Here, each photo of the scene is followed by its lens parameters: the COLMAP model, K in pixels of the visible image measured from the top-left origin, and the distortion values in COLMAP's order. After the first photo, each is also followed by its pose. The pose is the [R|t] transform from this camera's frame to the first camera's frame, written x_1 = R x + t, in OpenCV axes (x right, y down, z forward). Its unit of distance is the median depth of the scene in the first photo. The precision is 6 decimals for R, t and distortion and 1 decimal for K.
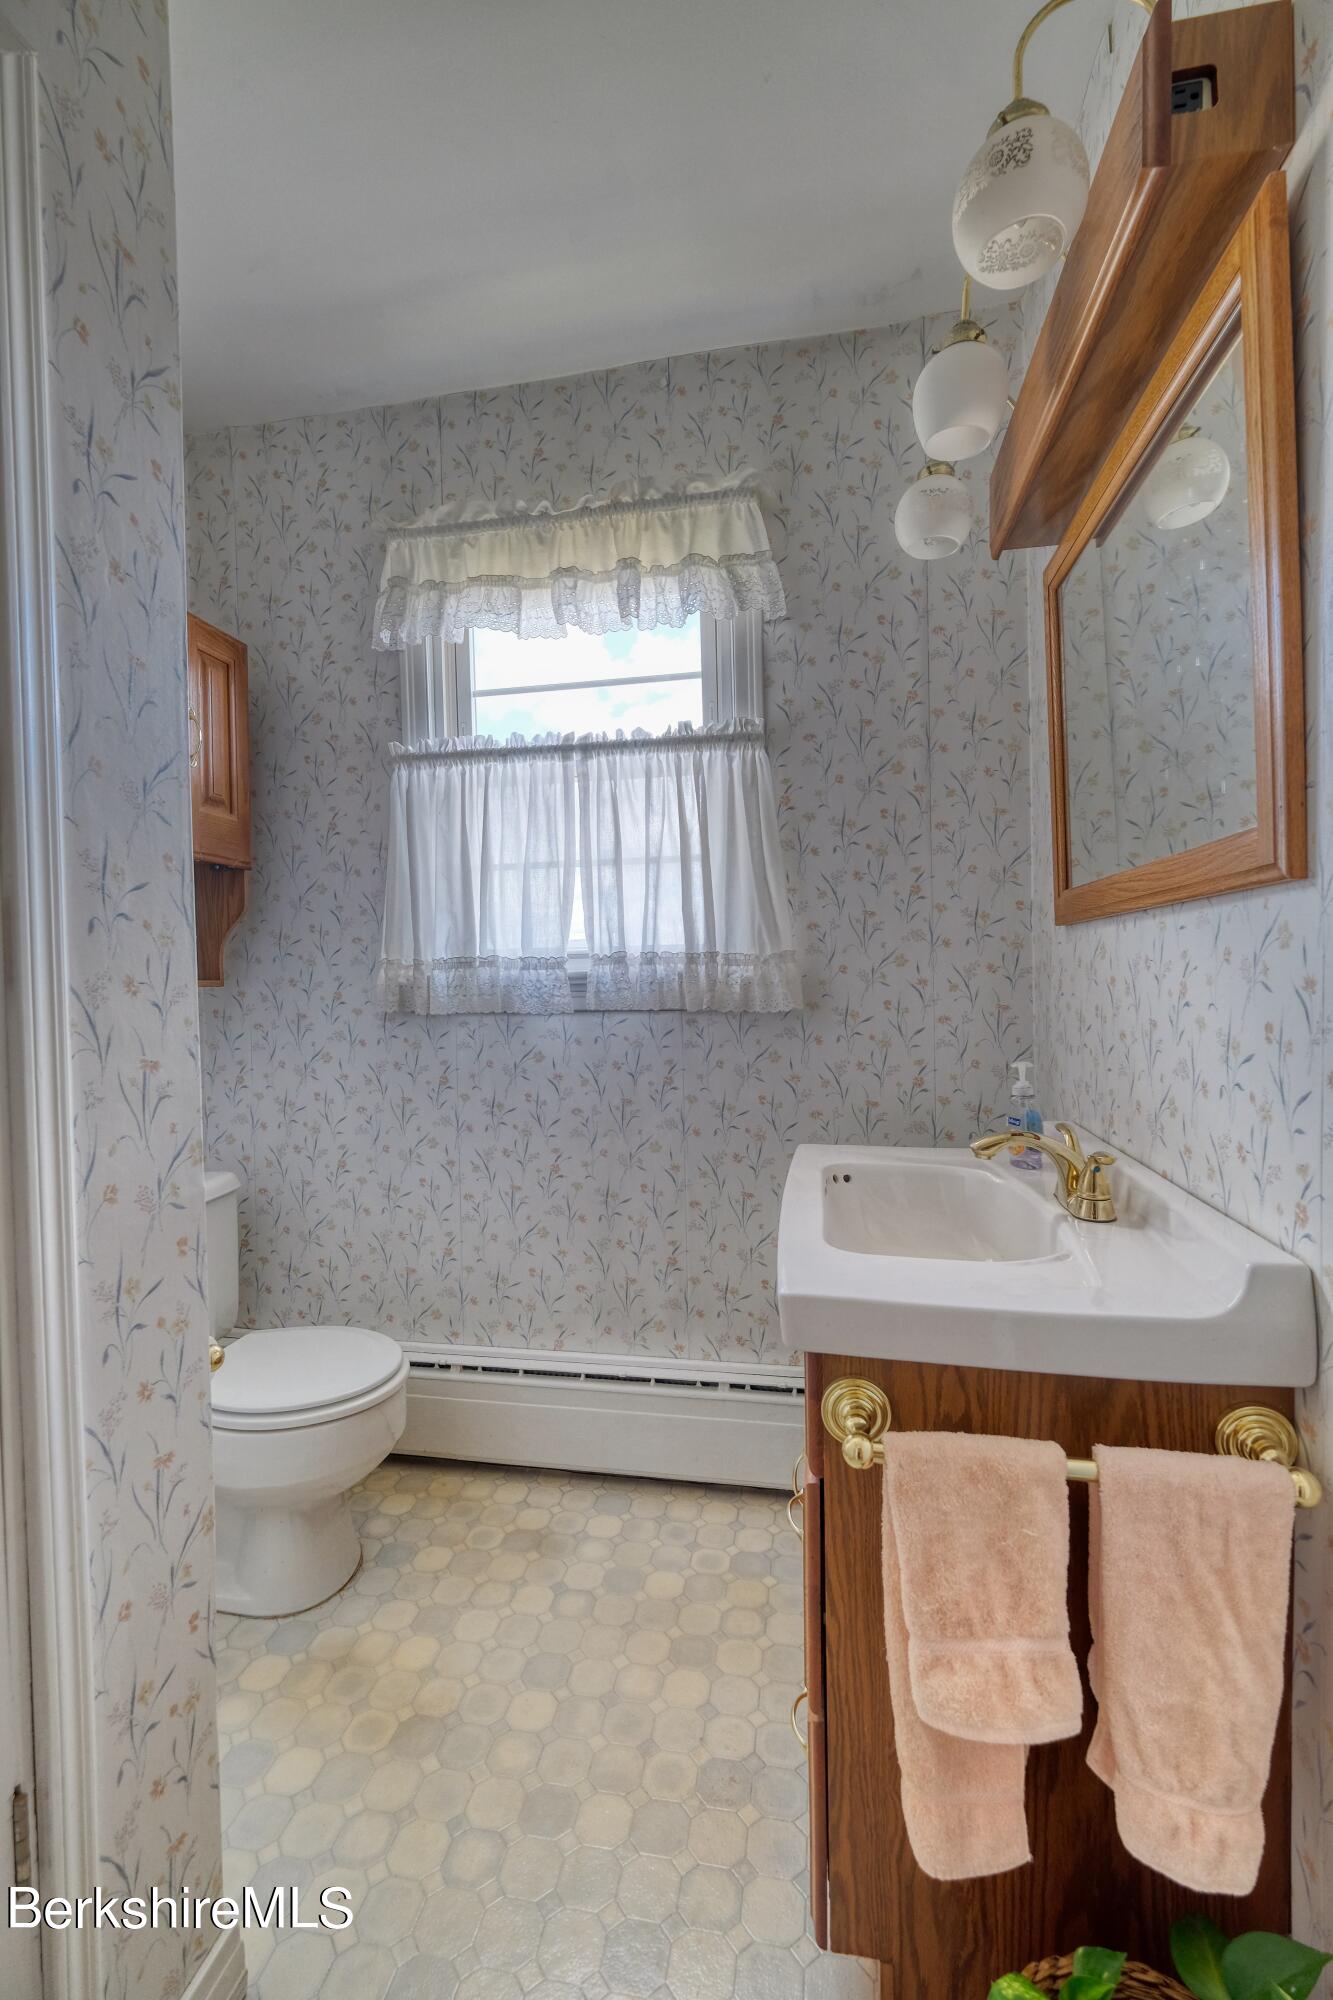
lens RADIAL K [[875.7, 0, 646.3], [0, 875.7, 1000.1], [0, 0, 1]] dist [0.001270, 0.000618]
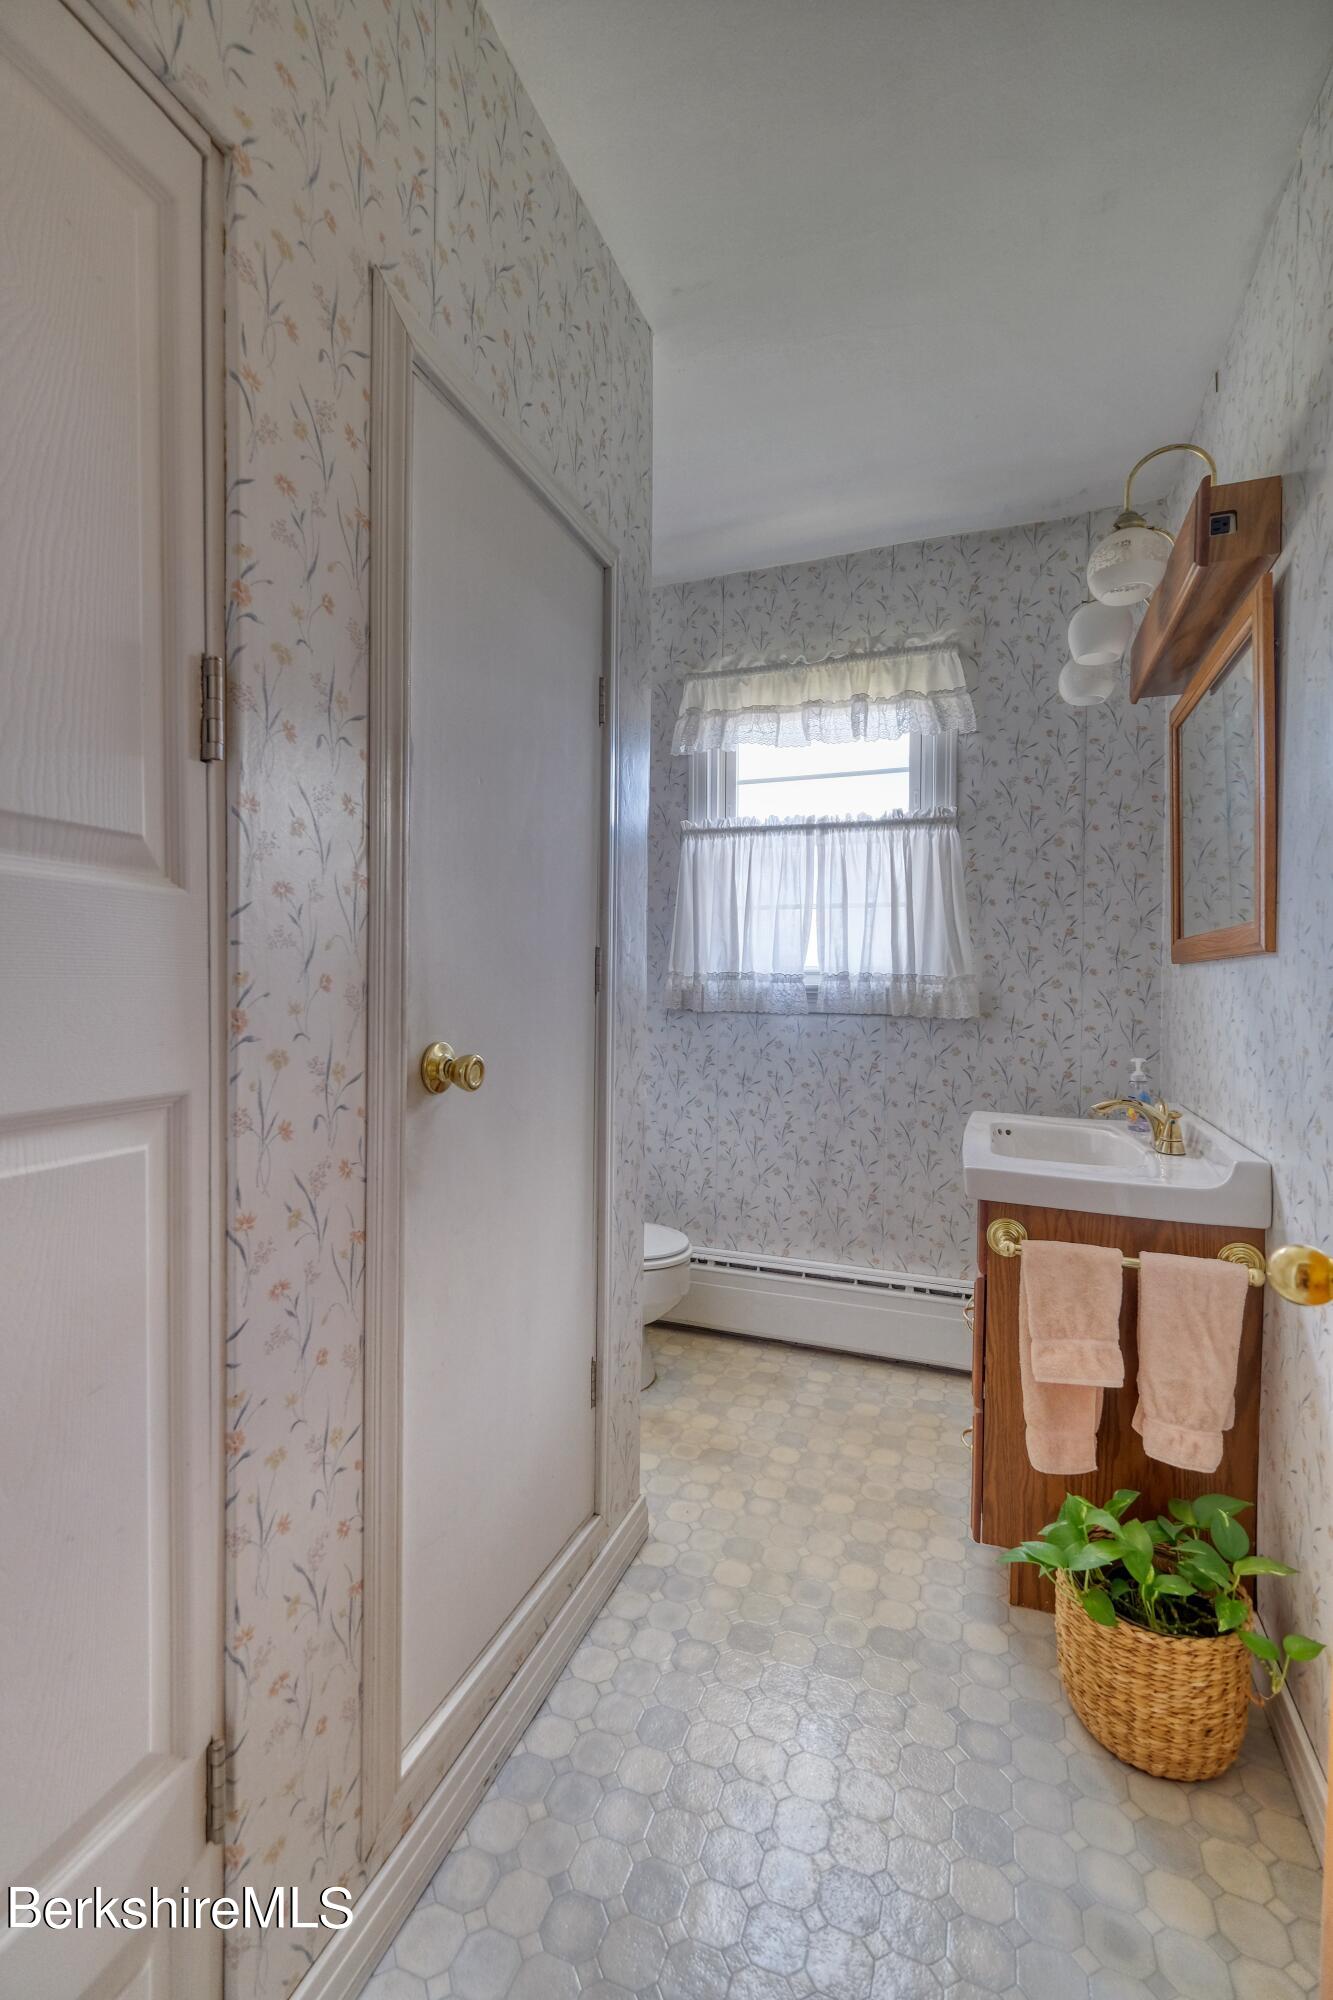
lens RADIAL K [[875.7, 0, 646.3], [0, 875.7, 1000.1], [0, 0, 1]] dist [0.001270, 0.000618]
pose [[0.983393, 0.033673, -0.178340, -0.090512], [-0.034688, 0.999395, -0.002573, 0.004929], [0.178146, 0.008717, 0.983966, -0.443595]]
